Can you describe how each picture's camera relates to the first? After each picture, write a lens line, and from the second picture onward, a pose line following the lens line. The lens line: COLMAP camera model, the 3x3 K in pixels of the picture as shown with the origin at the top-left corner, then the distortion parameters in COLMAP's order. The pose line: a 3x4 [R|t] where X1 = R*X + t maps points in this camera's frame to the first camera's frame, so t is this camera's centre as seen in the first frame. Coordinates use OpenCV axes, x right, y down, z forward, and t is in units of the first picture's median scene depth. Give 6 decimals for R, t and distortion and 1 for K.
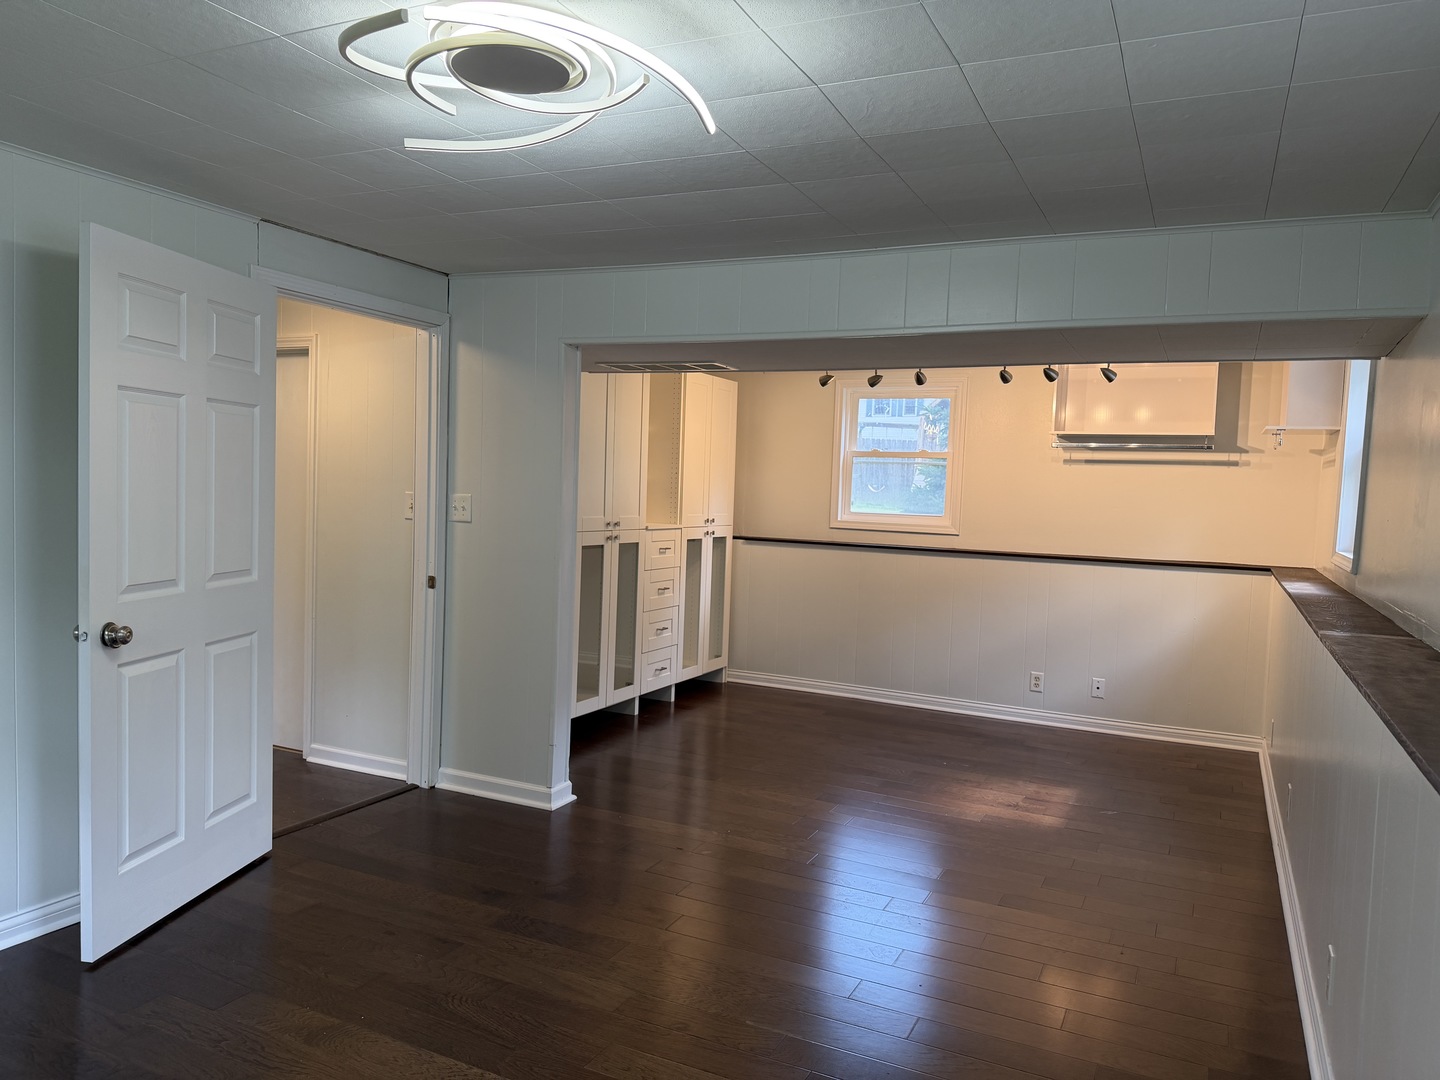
lens RADIAL K [[1019.6, 0, 726.3], [0, 1019.6, 540.7], [0, 0, 1]] dist [0.166728, -0.305409]
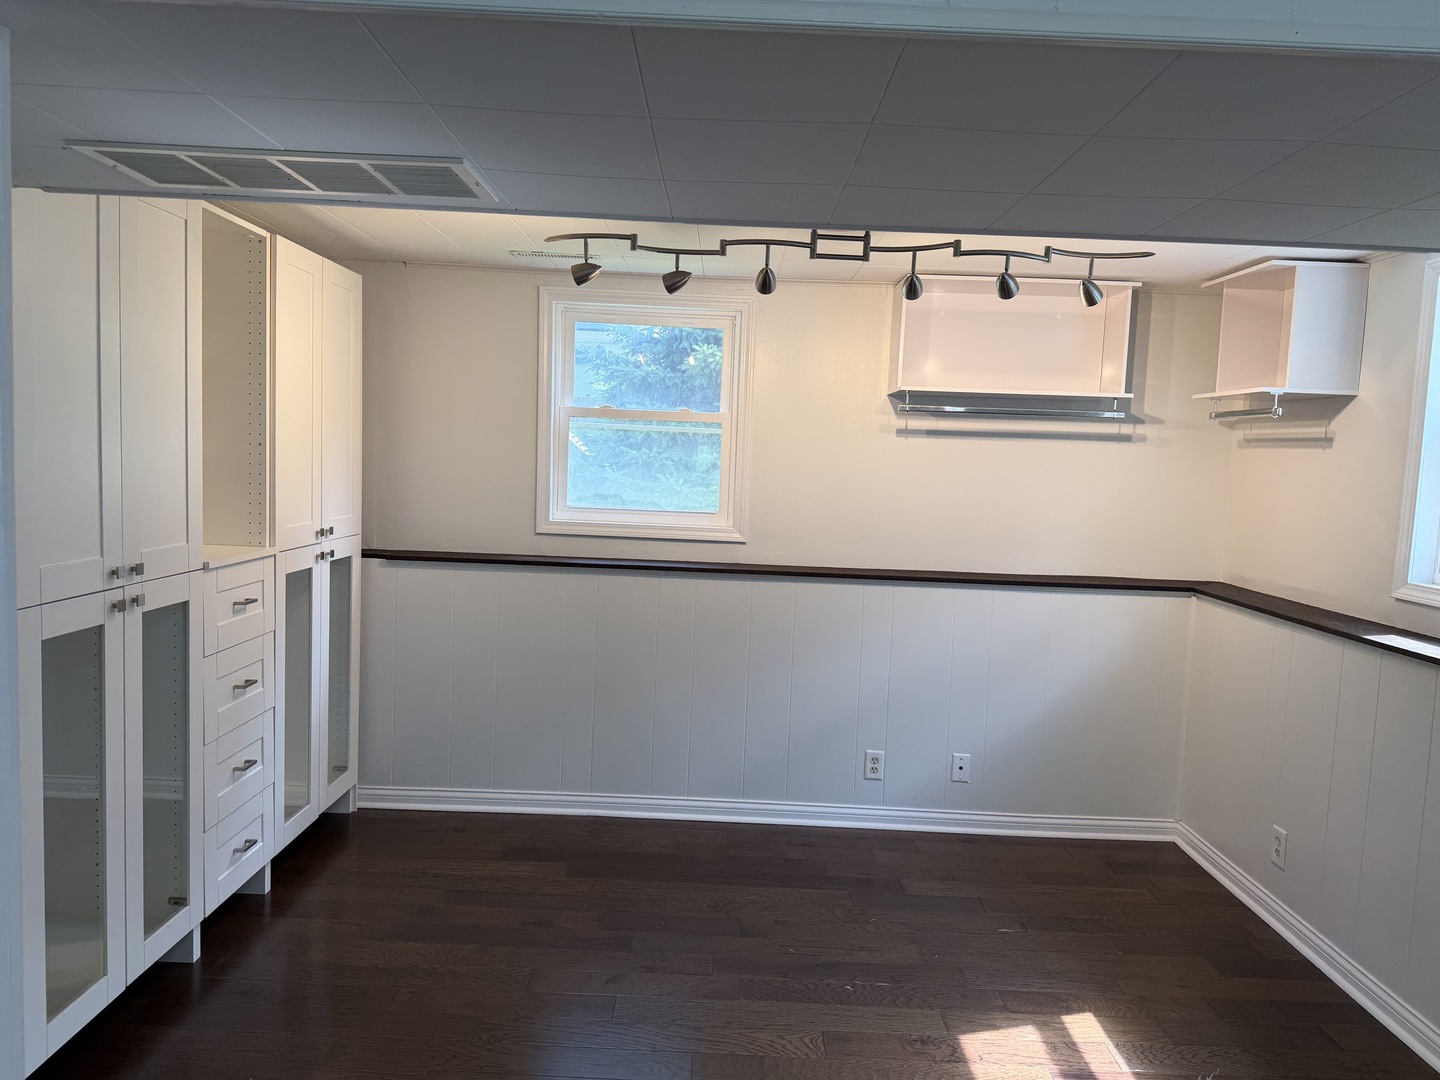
lens RADIAL K [[1019.6, 0, 726.3], [0, 1019.6, 540.7], [0, 0, 1]] dist [0.166728, -0.305409]
pose [[0.904757, -0.034737, 0.424509, -0.060495], [0.015434, 0.998688, 0.048826, -0.040573], [-0.425649, -0.037624, 0.904106, 0.445282]]
